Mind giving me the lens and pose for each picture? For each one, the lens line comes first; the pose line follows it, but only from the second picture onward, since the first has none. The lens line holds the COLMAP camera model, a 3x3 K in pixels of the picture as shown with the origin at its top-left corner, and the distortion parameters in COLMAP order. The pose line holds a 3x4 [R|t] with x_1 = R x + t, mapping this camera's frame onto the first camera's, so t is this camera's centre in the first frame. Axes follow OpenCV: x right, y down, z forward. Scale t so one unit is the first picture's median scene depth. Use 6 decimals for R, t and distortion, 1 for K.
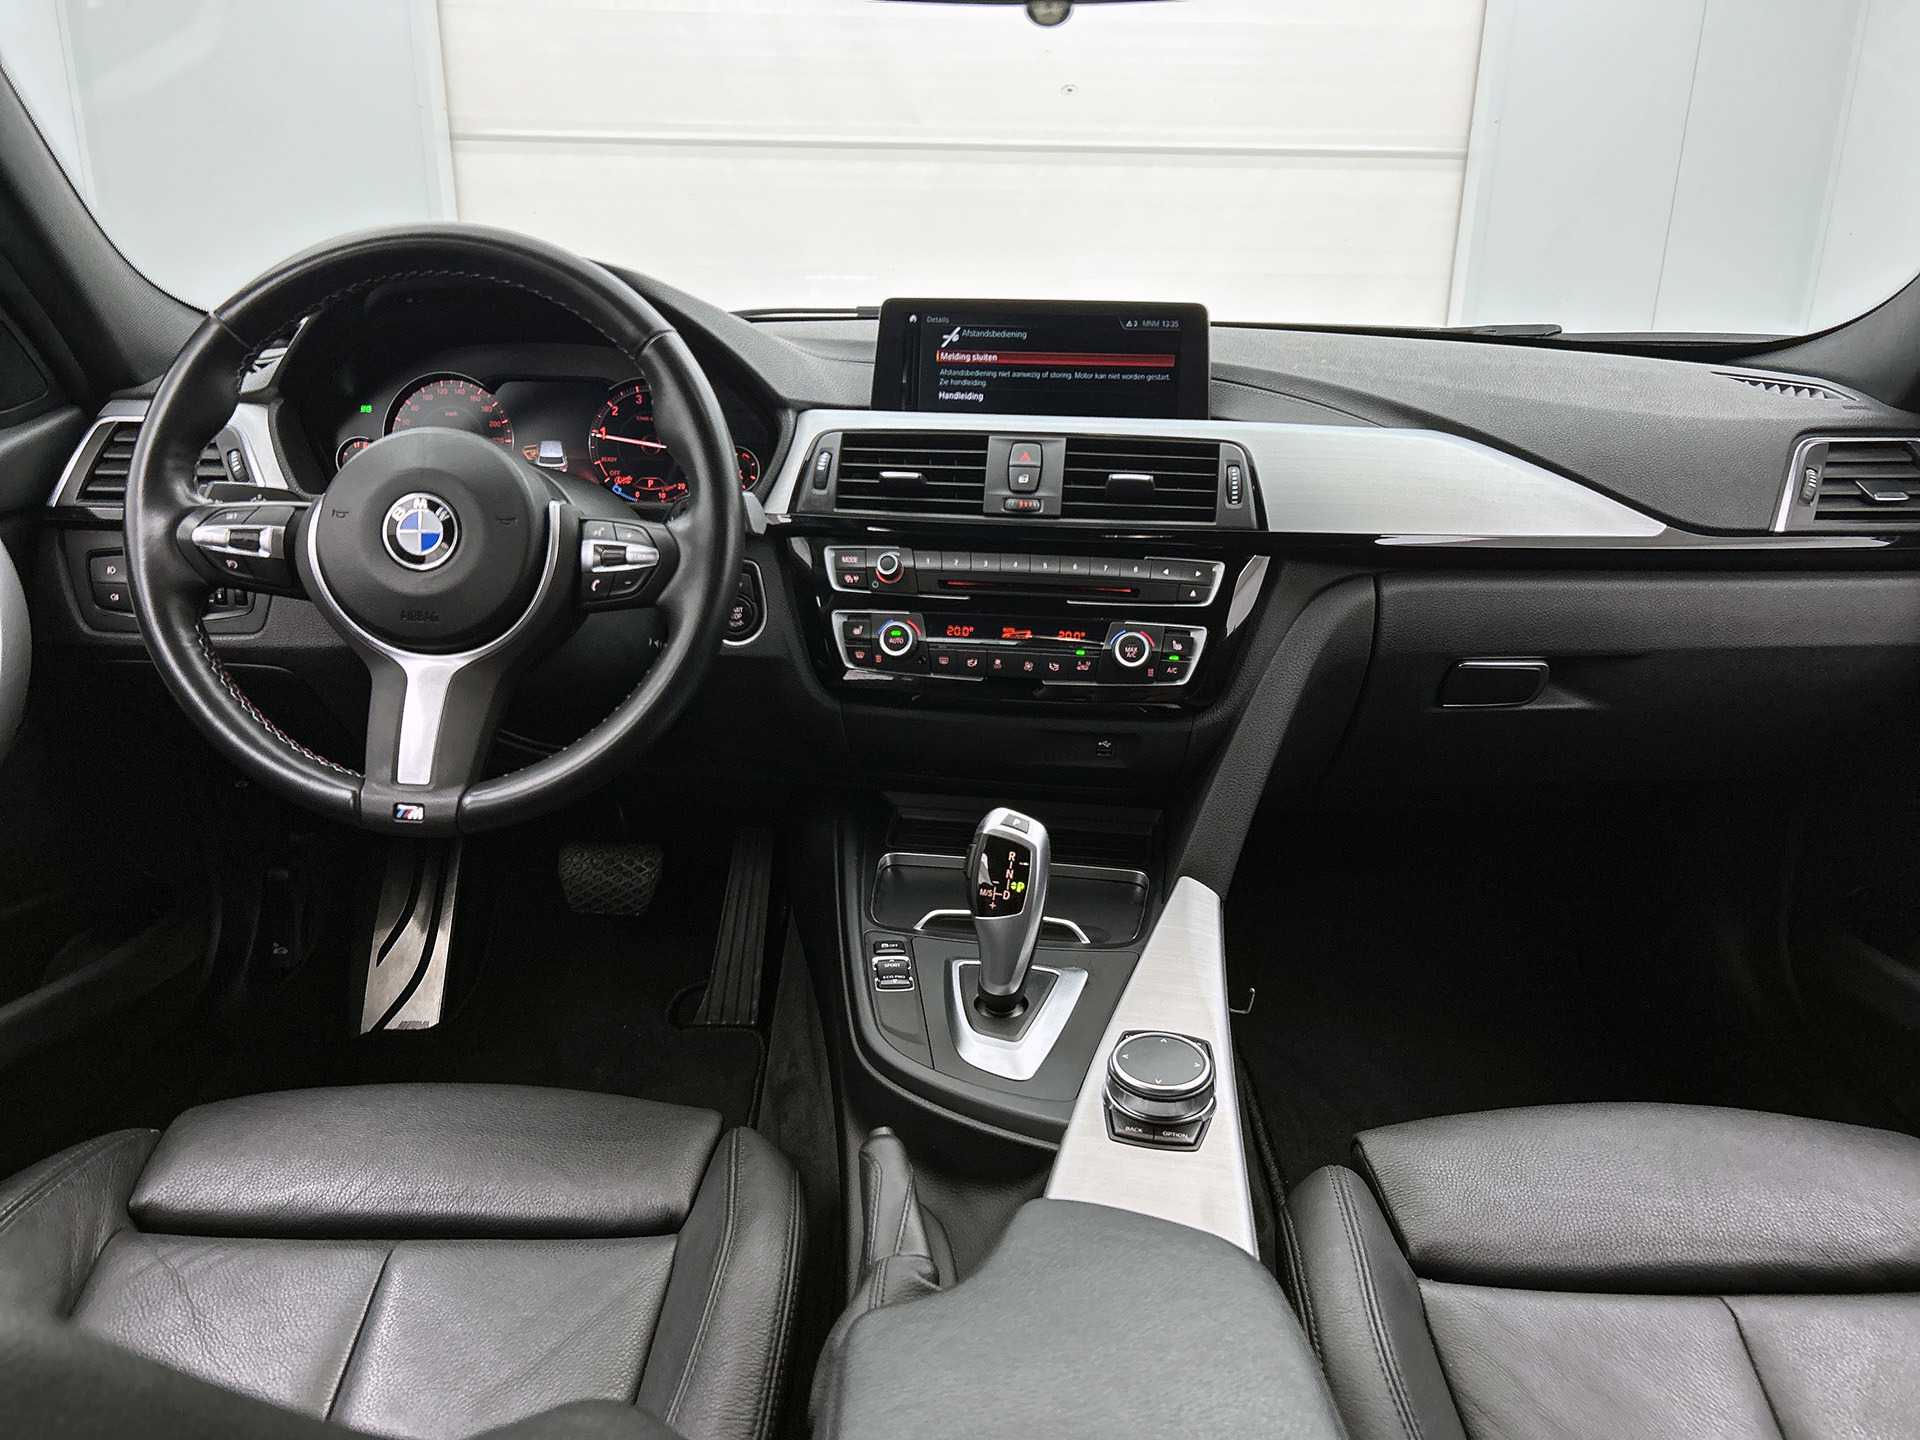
lens RADIAL K [[1441.7, 0, 970.7], [0, 1441.7, 736.2], [0, 0, 1]] dist [0.012873, -0.013831]
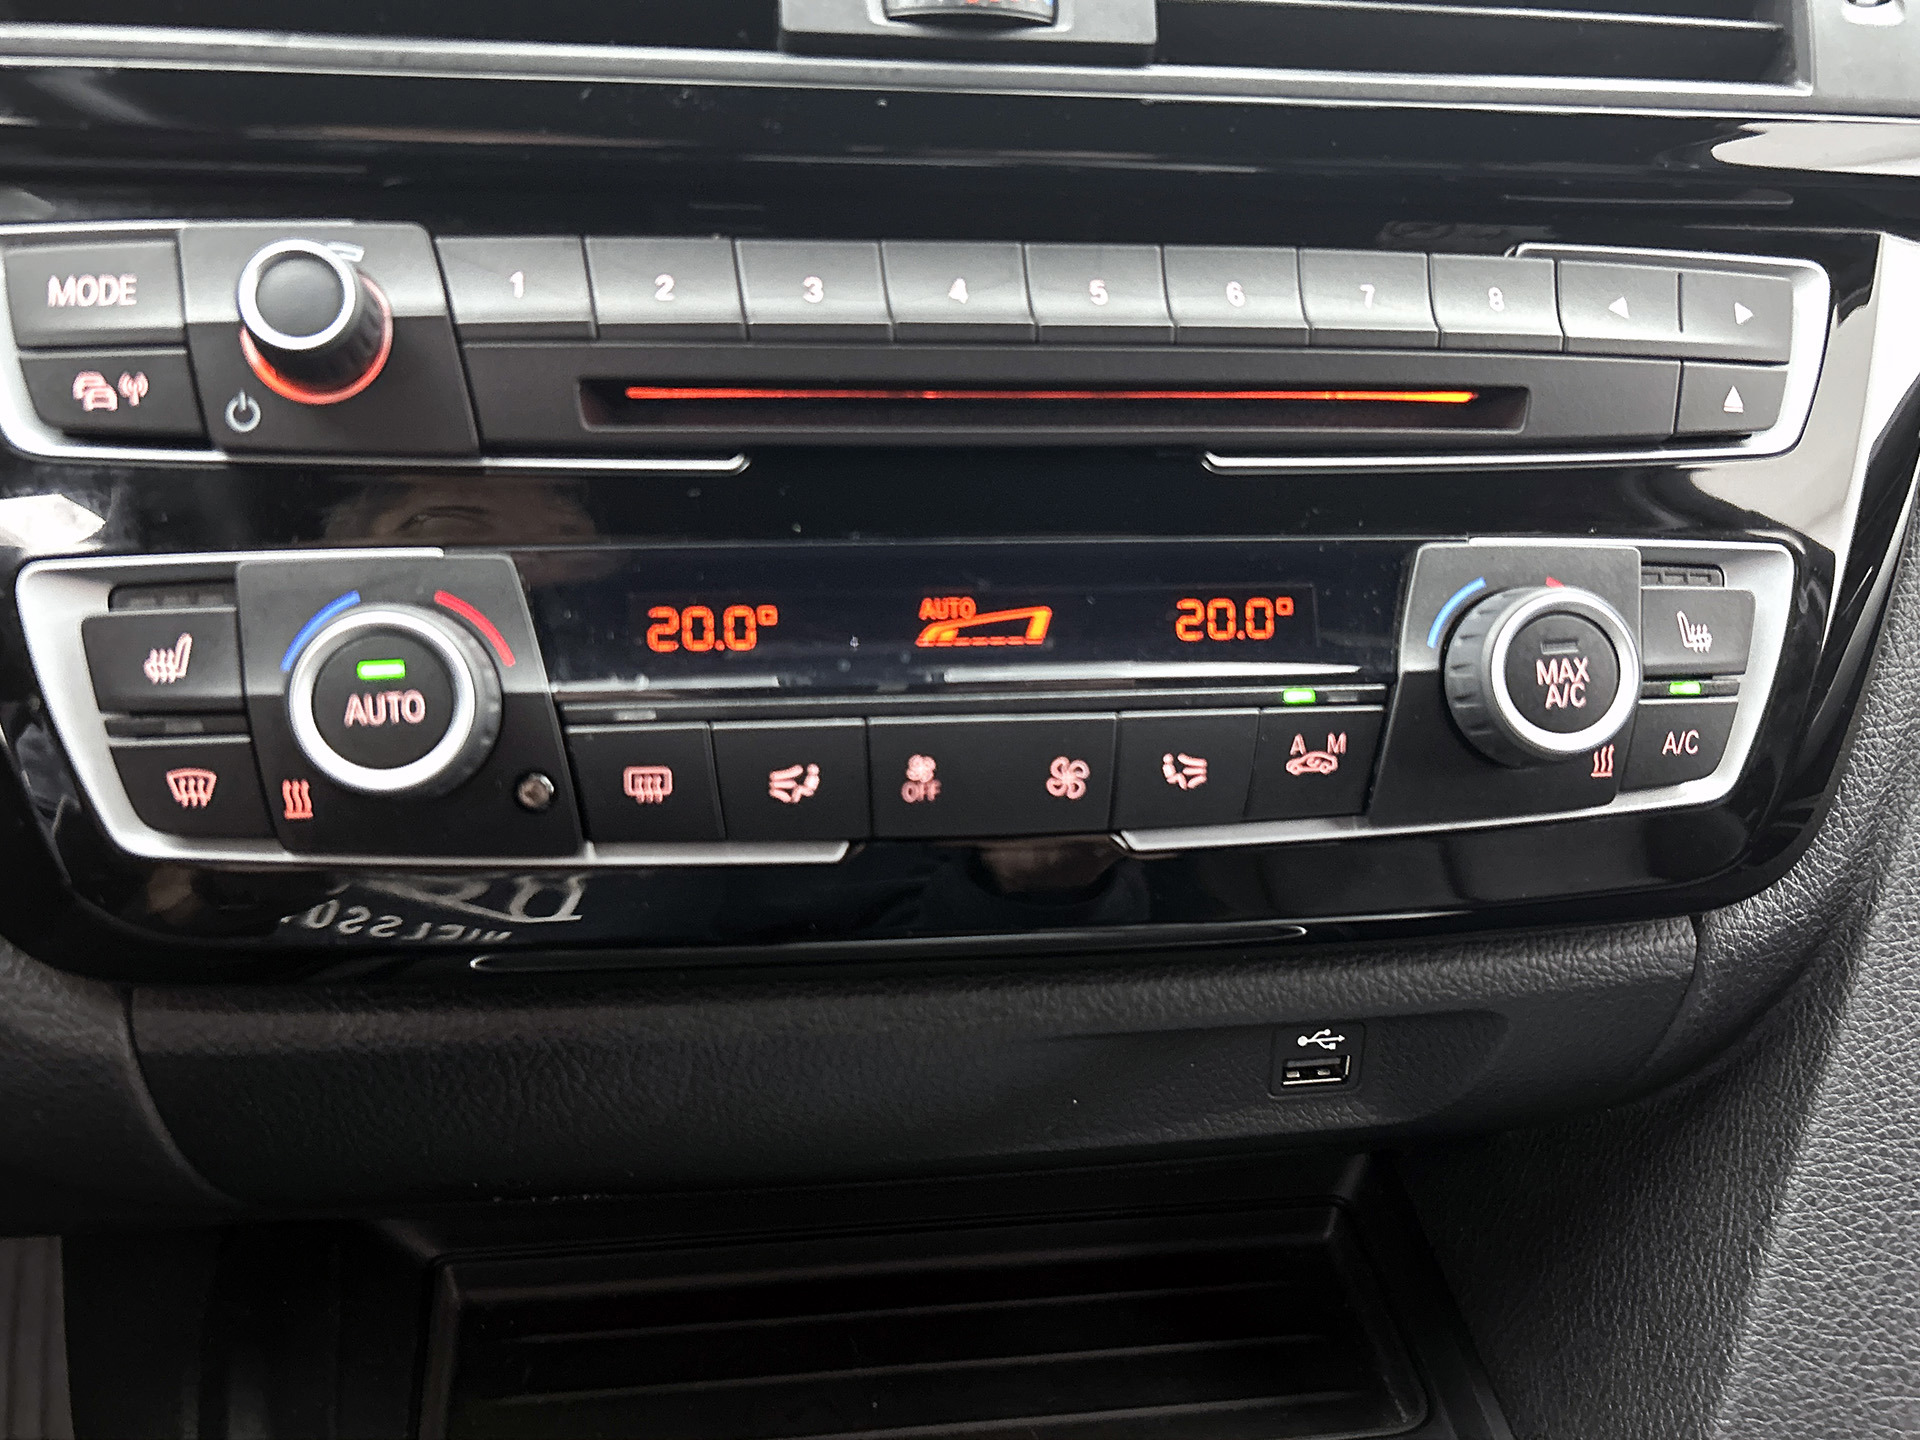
lens RADIAL K [[1632.4, 0, 966.0], [0, 1632.4, 728.8], [0, 0, 1]] dist [0.009482, -0.002894]
pose [[0.959576, -0.087015, 0.267661, -0.036198], [0.073131, 0.995429, 0.061429, -0.070753], [-0.271783, -0.039371, 0.961553, 0.771858]]
